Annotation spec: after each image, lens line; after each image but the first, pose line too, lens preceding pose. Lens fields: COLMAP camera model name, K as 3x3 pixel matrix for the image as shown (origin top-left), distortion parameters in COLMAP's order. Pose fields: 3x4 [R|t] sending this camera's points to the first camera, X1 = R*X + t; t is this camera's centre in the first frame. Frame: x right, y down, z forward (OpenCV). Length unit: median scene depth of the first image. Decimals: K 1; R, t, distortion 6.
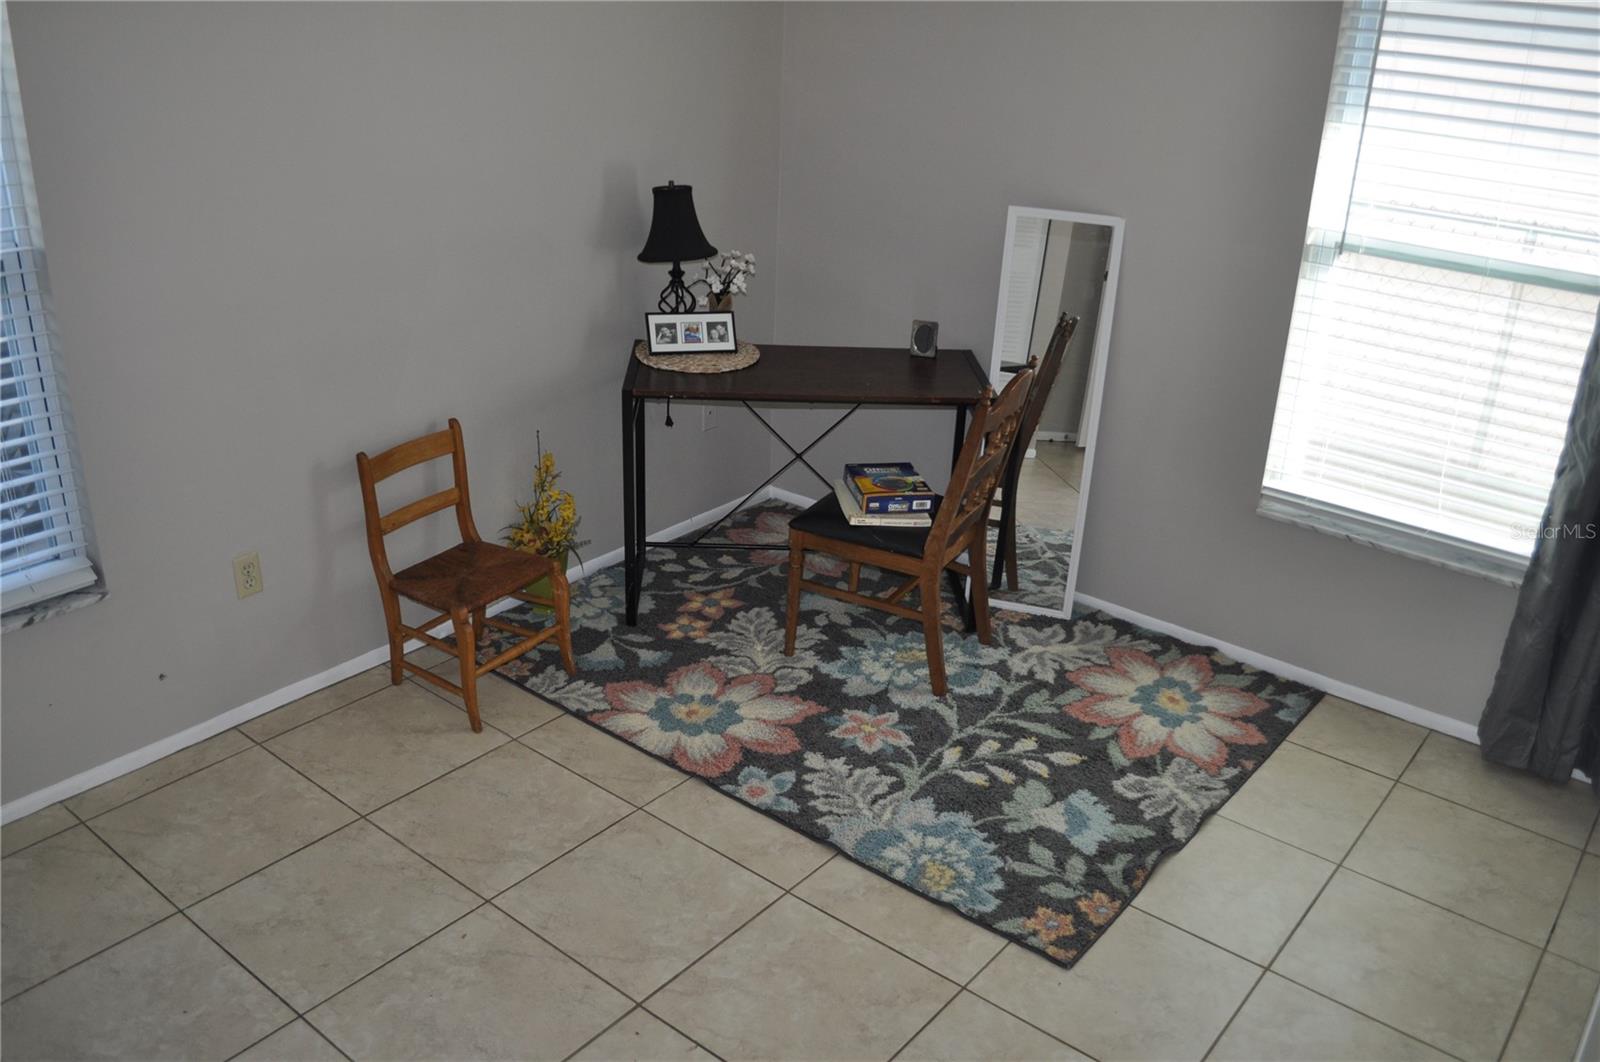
lens RADIAL K [[1408.2, 0, 842.0], [0, 1408.2, 415.0], [0, 0, 1]] dist [-0.055606, 0.033013]
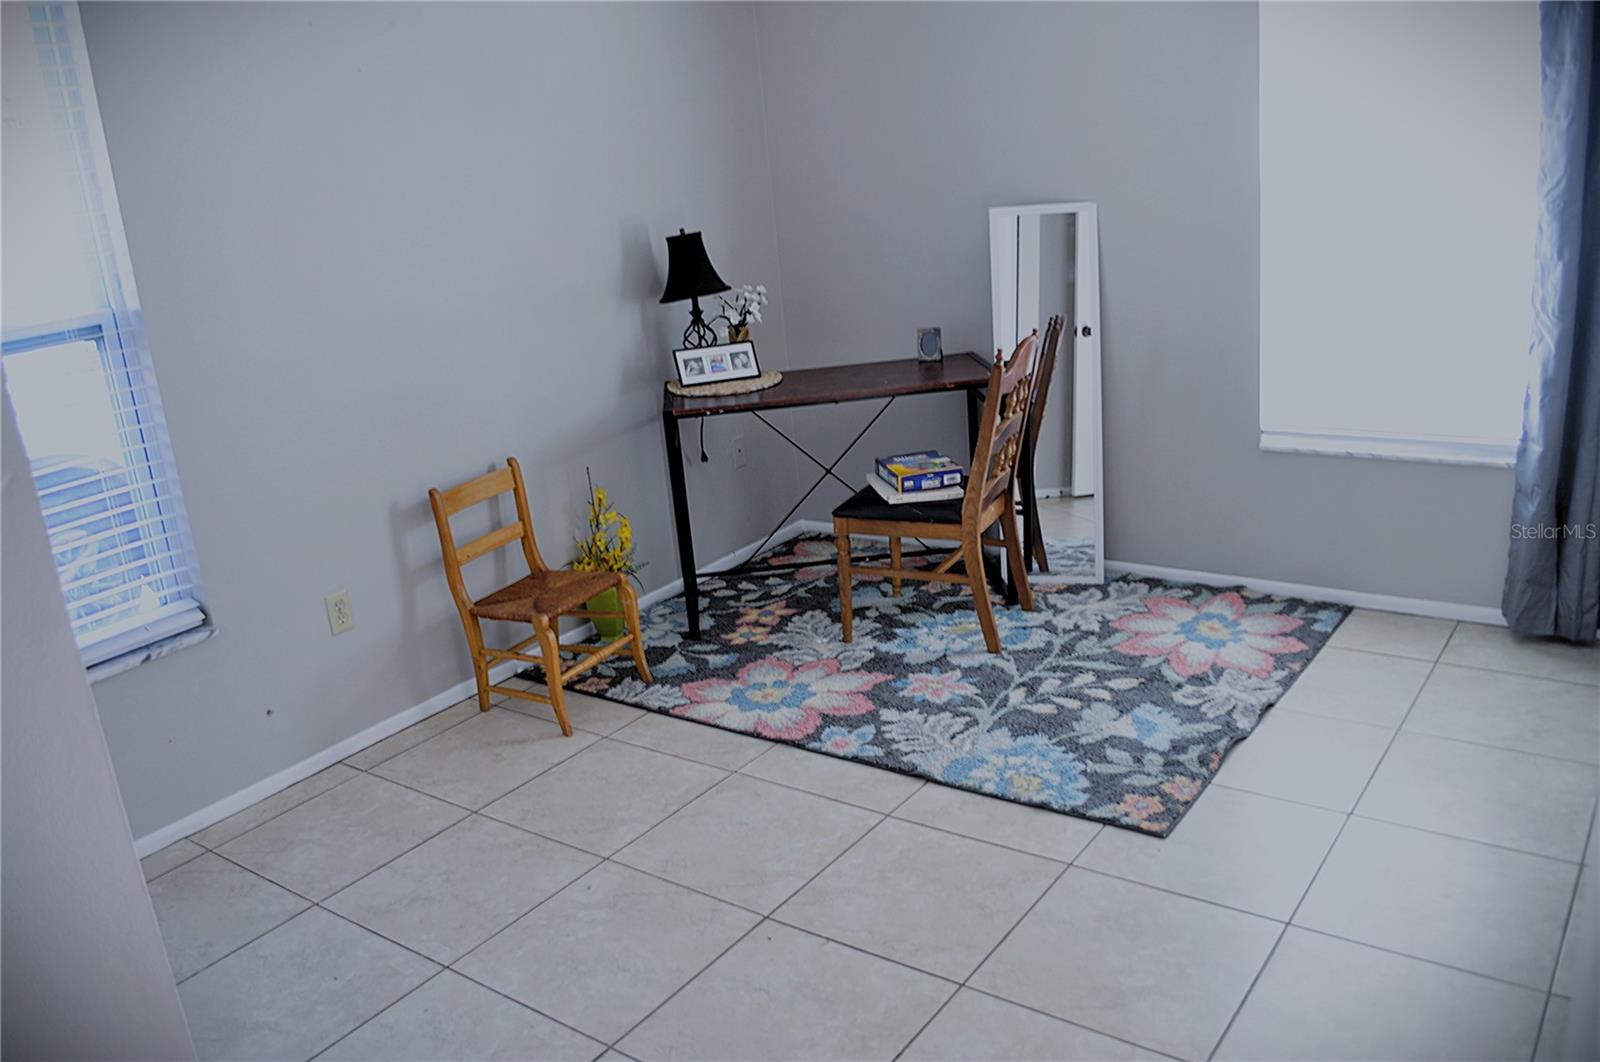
lens RADIAL K [[1336.0, 0, 831.4], [0, 1336.0, 417.0], [0, 0, 1]] dist [-0.054093, 0.032641]
pose [[0.990440, -0.137505, 0.010965, -0.042141], [0.137851, 0.983774, -0.114829, 0.130607], [0.005003, 0.115243, 0.993325, -0.021073]]
